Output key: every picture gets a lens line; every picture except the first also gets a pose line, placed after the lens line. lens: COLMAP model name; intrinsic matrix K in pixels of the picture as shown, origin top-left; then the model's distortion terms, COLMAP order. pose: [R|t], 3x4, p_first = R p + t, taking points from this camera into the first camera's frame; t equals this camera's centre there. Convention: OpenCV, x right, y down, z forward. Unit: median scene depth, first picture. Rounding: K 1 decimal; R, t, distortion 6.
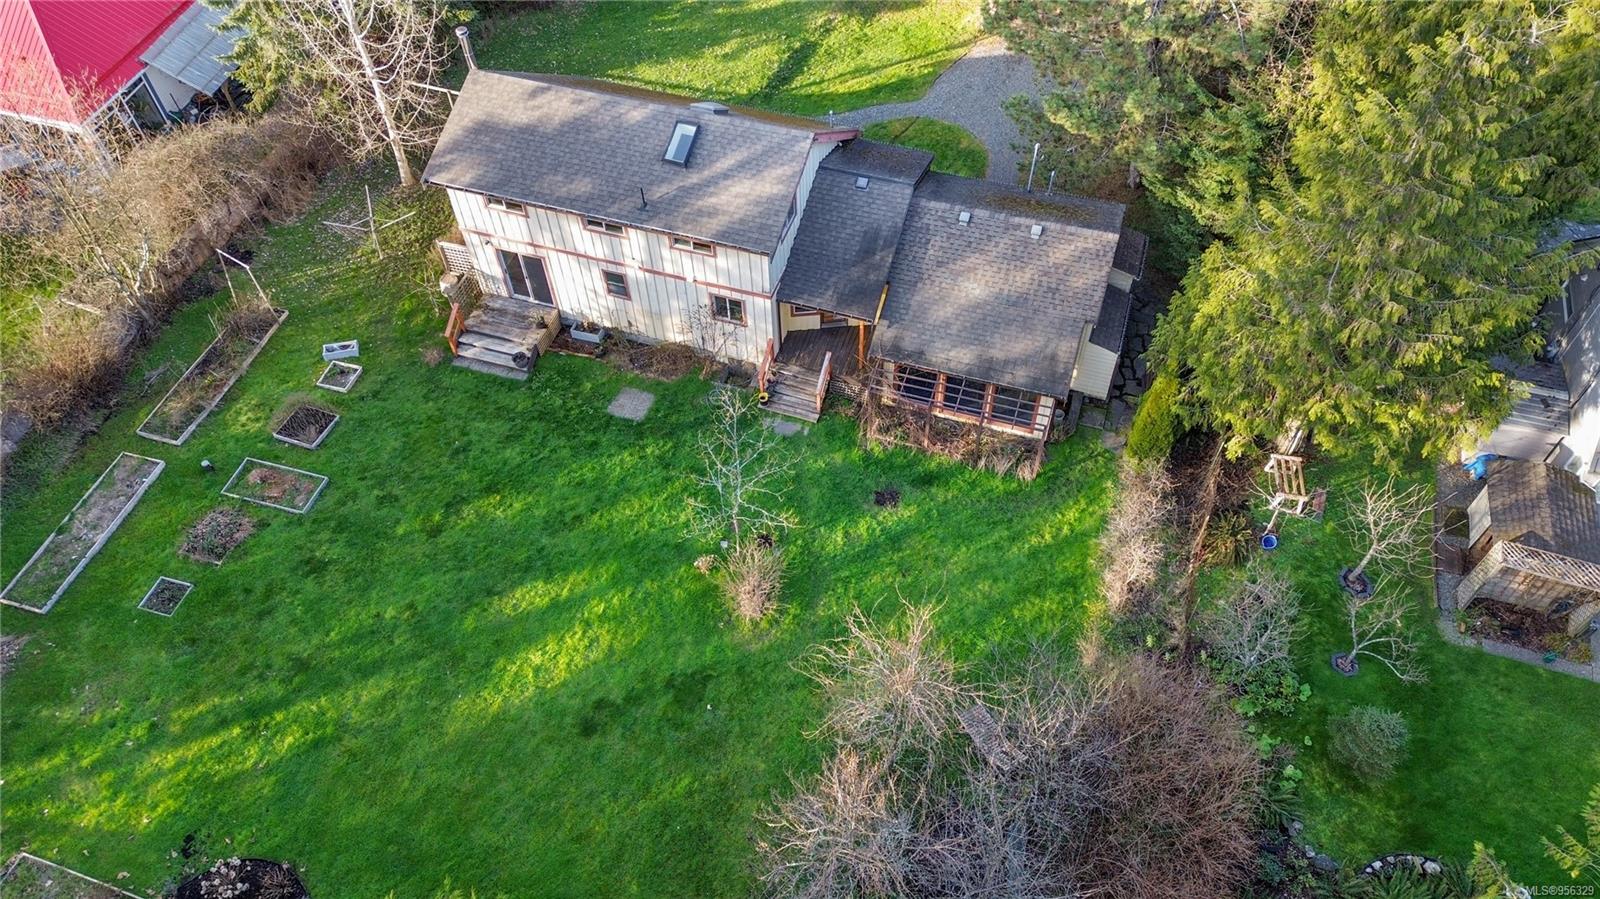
lens RADIAL K [[1104.3, 0, 803.6], [0, 1104.3, 450.2], [0, 0, 1]] dist [0.061263, -0.066987]
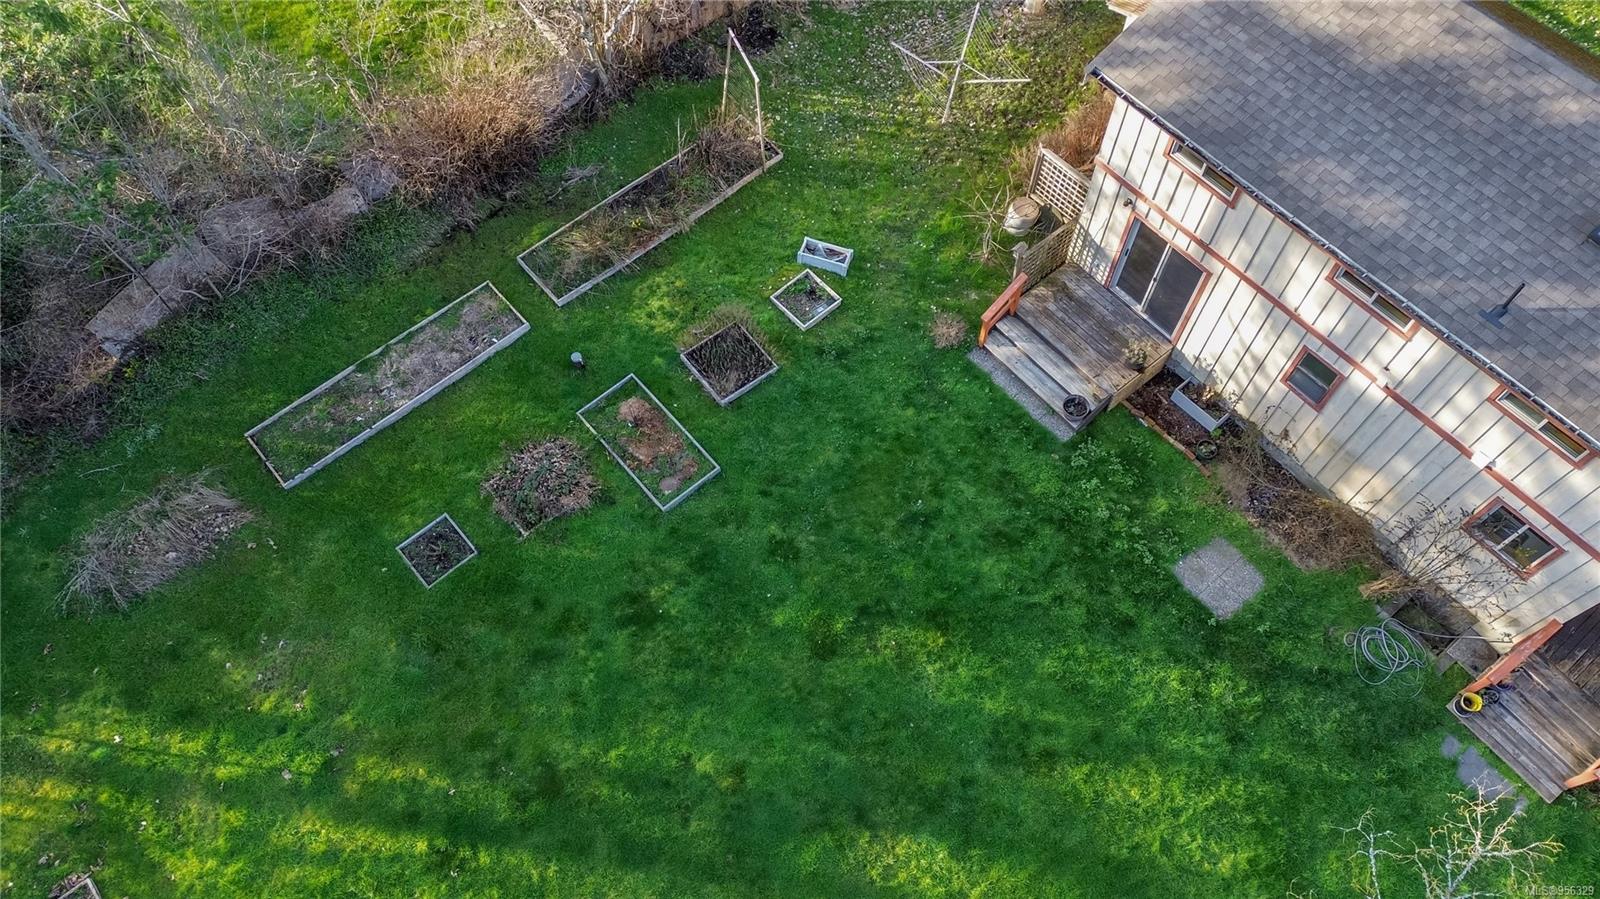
lens RADIAL K [[1119.5, 0, 800.0], [0, 1119.5, 449.5], [0, 0, 1]] dist [0.088551, -0.083119]
pose [[0.840601, 0.479016, -0.252851, -0.226731], [-0.423158, 0.872164, 0.245494, -0.153203], [0.338123, -0.099367, 0.935841, 0.411615]]
